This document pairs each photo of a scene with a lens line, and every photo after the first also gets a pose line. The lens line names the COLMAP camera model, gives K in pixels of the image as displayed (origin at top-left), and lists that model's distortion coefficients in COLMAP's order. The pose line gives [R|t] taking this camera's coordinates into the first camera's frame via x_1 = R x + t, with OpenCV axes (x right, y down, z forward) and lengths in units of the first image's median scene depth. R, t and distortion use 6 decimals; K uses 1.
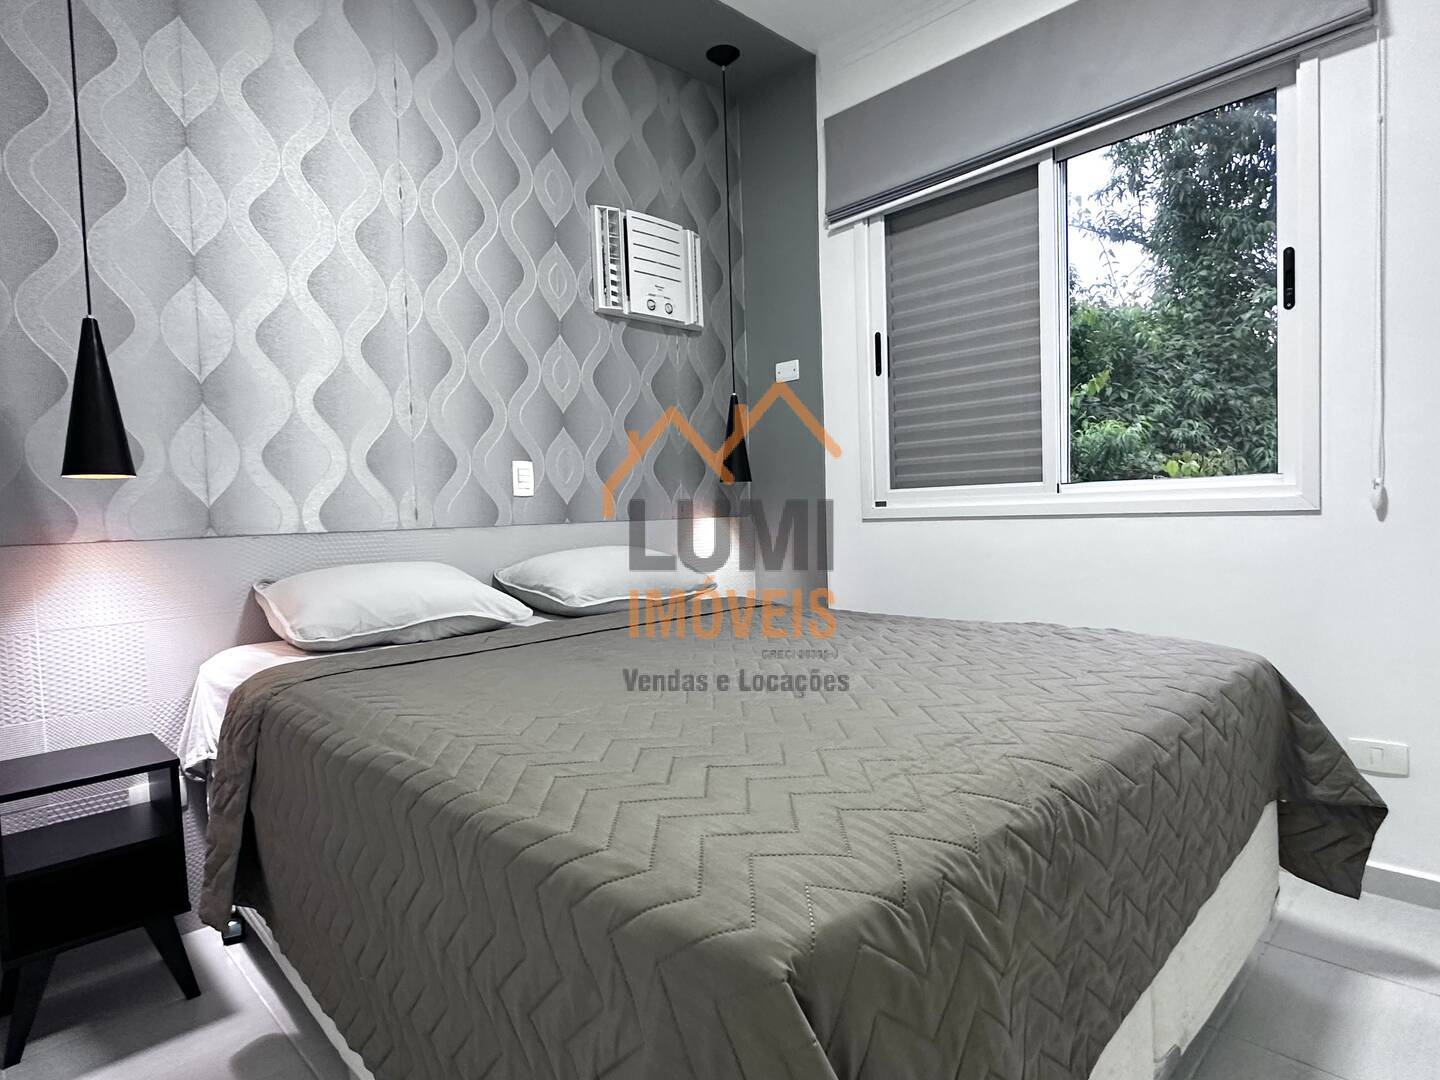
lens RADIAL K [[834.8, 0, 708.6], [0, 834.8, 544.3], [0, 0, 1]] dist [0.000510, -0.000044]
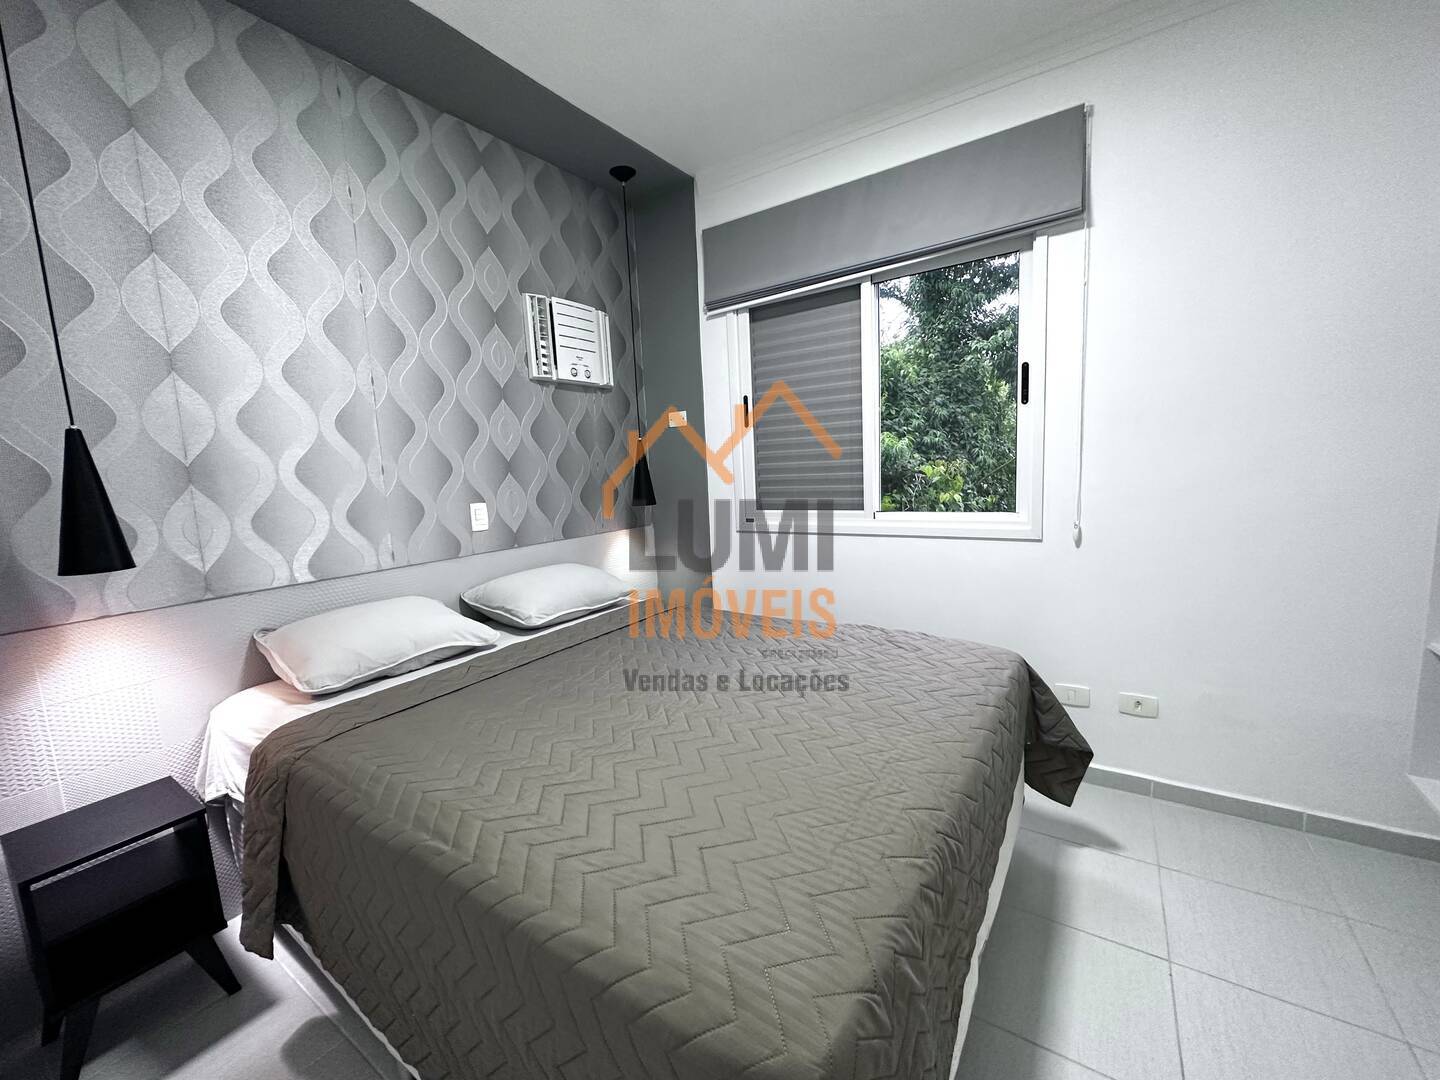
lens RADIAL K [[602.9, 0, 720.0], [0, 602.9, 540.0], [0, 0, 1]] dist [-0.000996, 0.000790]
pose [[0.978551, -0.039584, 0.202164, -0.062335], [0.024101, 0.996624, 0.078482, -0.128943], [-0.204588, -0.071927, 0.976202, 0.038864]]
